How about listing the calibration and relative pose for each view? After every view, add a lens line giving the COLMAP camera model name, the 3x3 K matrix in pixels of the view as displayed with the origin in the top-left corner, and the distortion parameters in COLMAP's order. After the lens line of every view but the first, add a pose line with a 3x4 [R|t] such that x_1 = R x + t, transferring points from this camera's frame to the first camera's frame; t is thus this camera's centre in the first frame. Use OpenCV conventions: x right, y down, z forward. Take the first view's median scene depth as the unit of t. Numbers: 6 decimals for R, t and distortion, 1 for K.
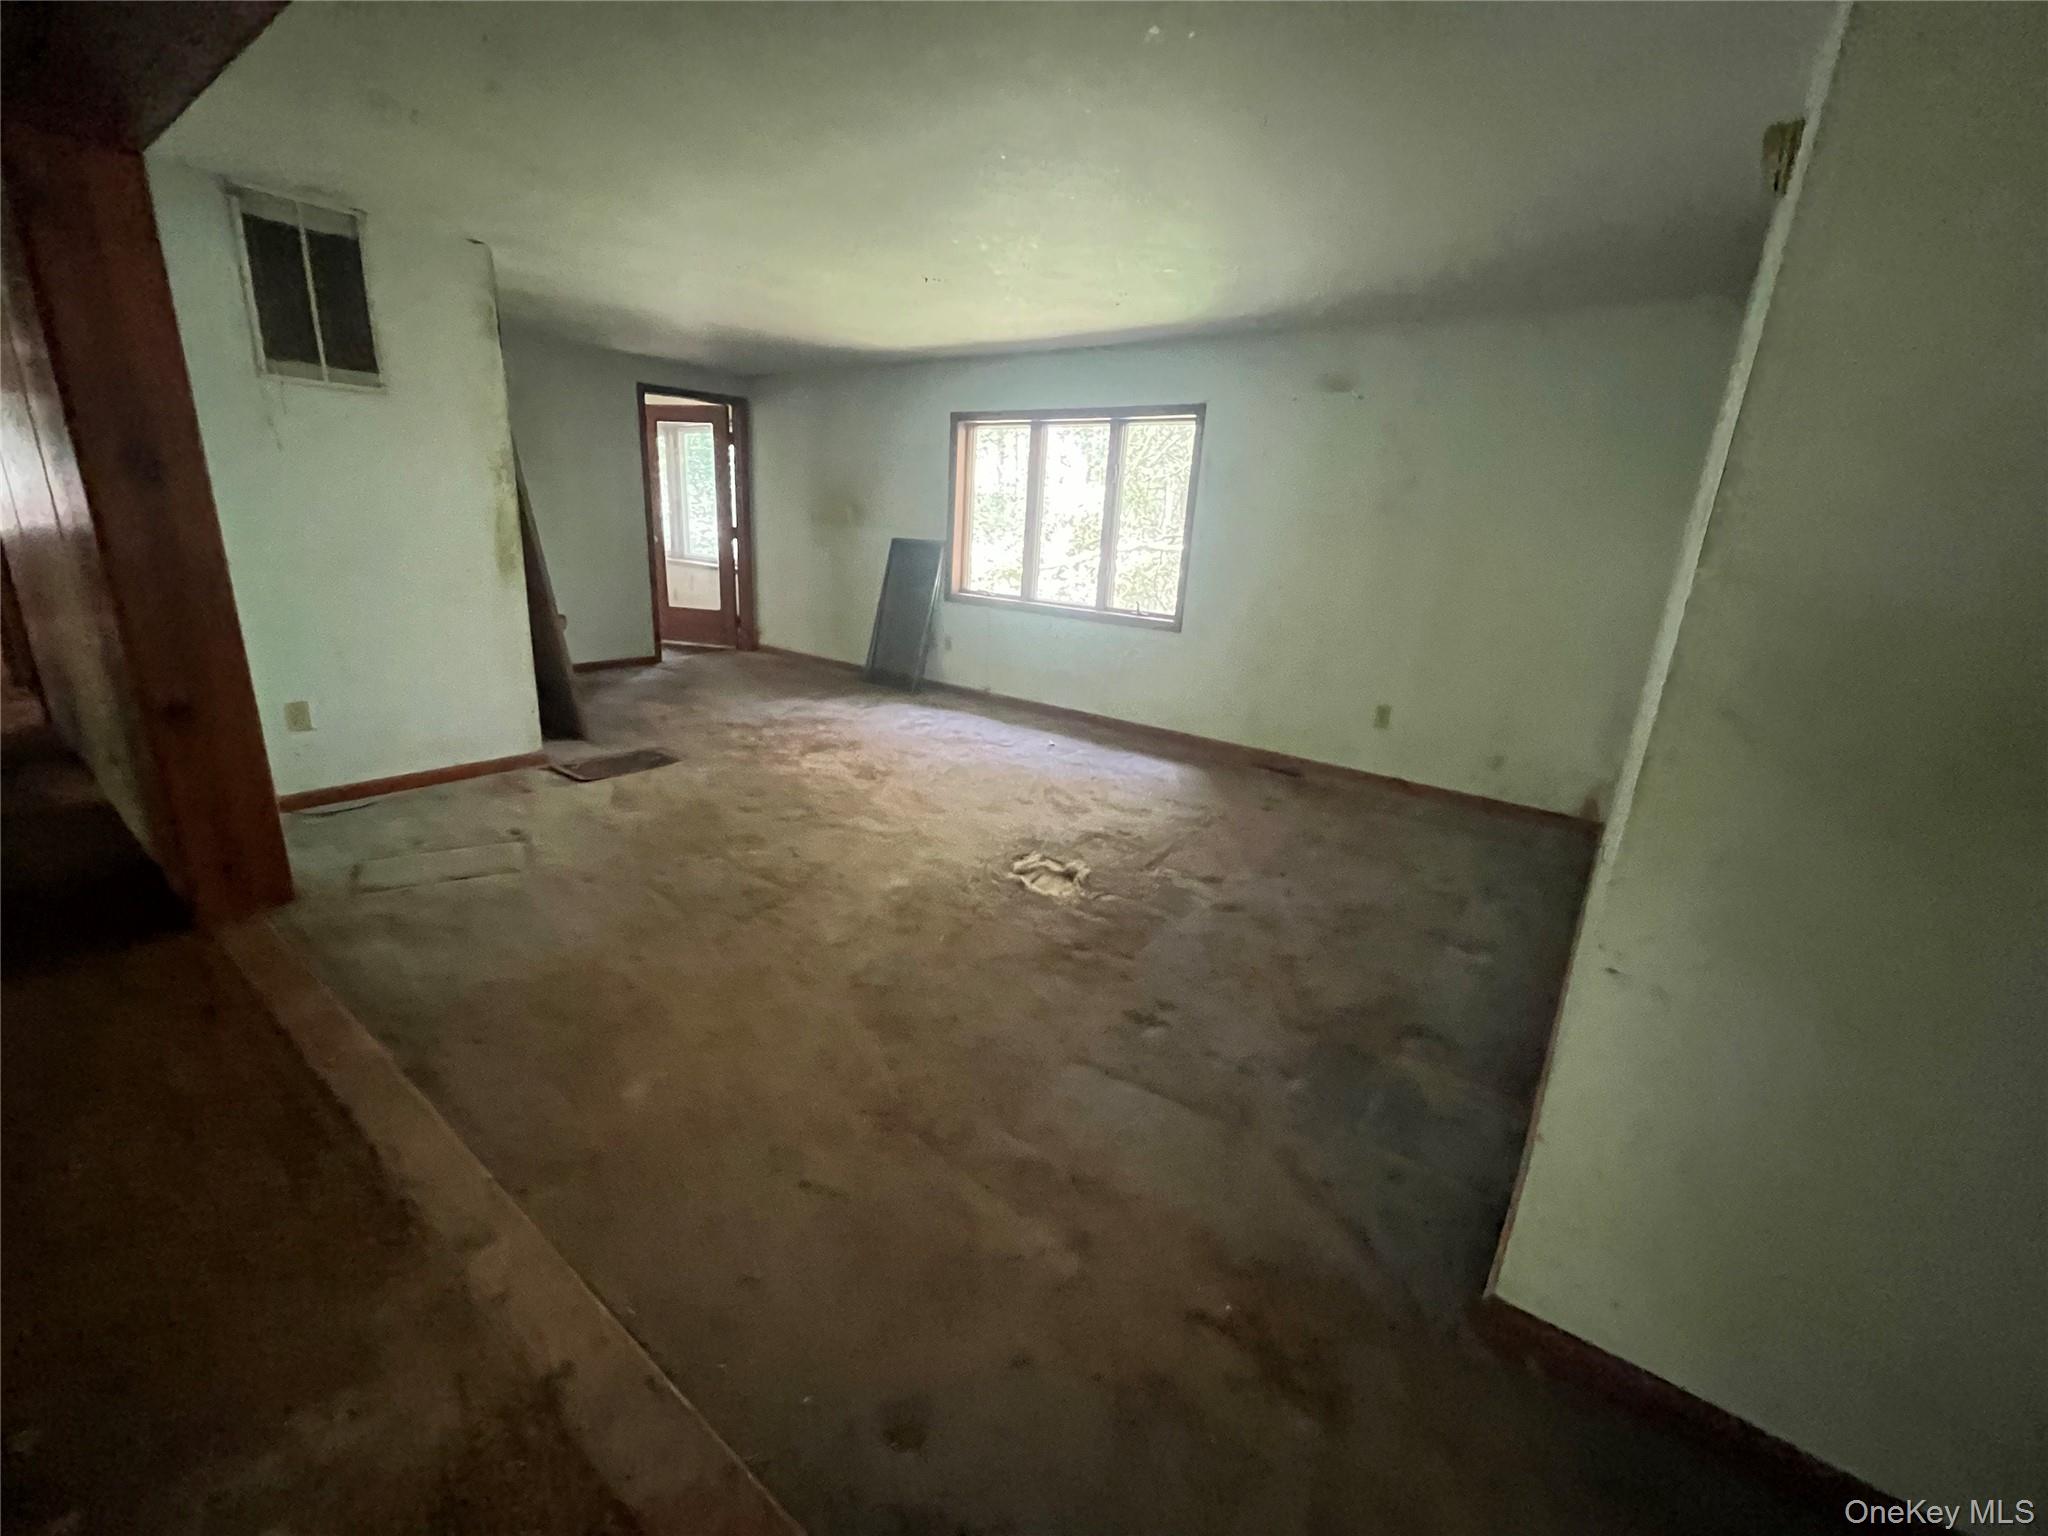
lens RADIAL K [[829.6, 0, 1024.0], [0, 829.6, 768.0], [0, 0, 1]] dist [-0.001980, 0.000240]
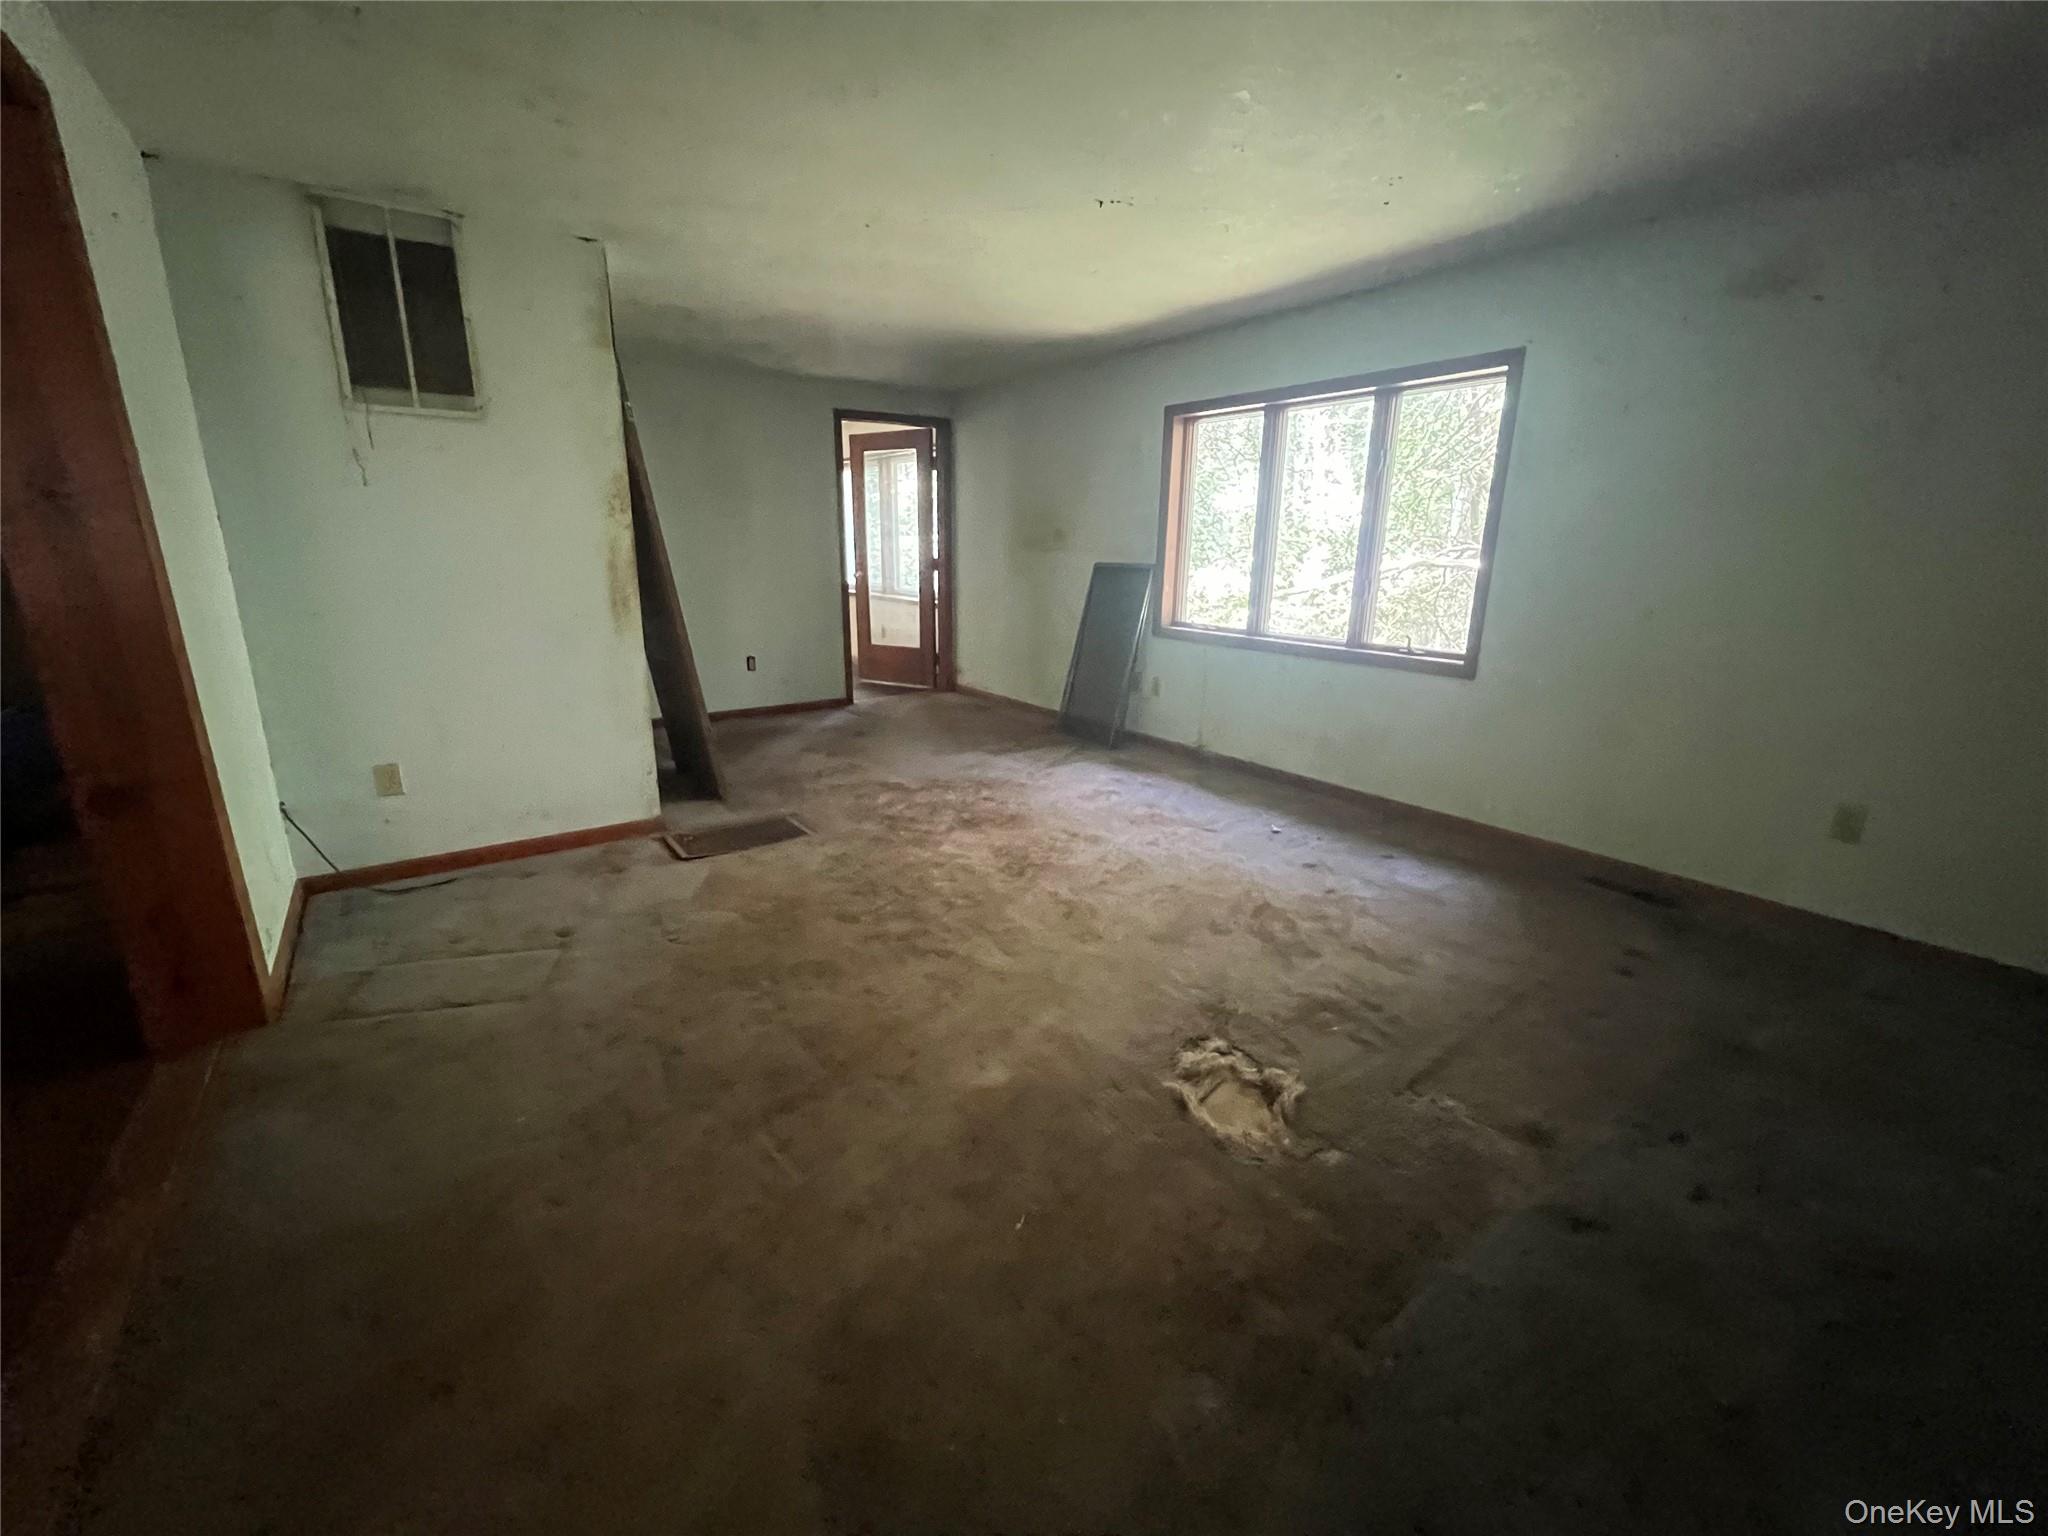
lens RADIAL K [[829.6, 0, 1024.0], [0, 829.6, 768.0], [0, 0, 1]] dist [-0.001980, 0.000240]
pose [[0.955306, 0.033436, -0.293723, 0.038850], [-0.043051, 0.998726, -0.026329, -0.061453], [0.292468, 0.037798, 0.955528, 0.254865]]
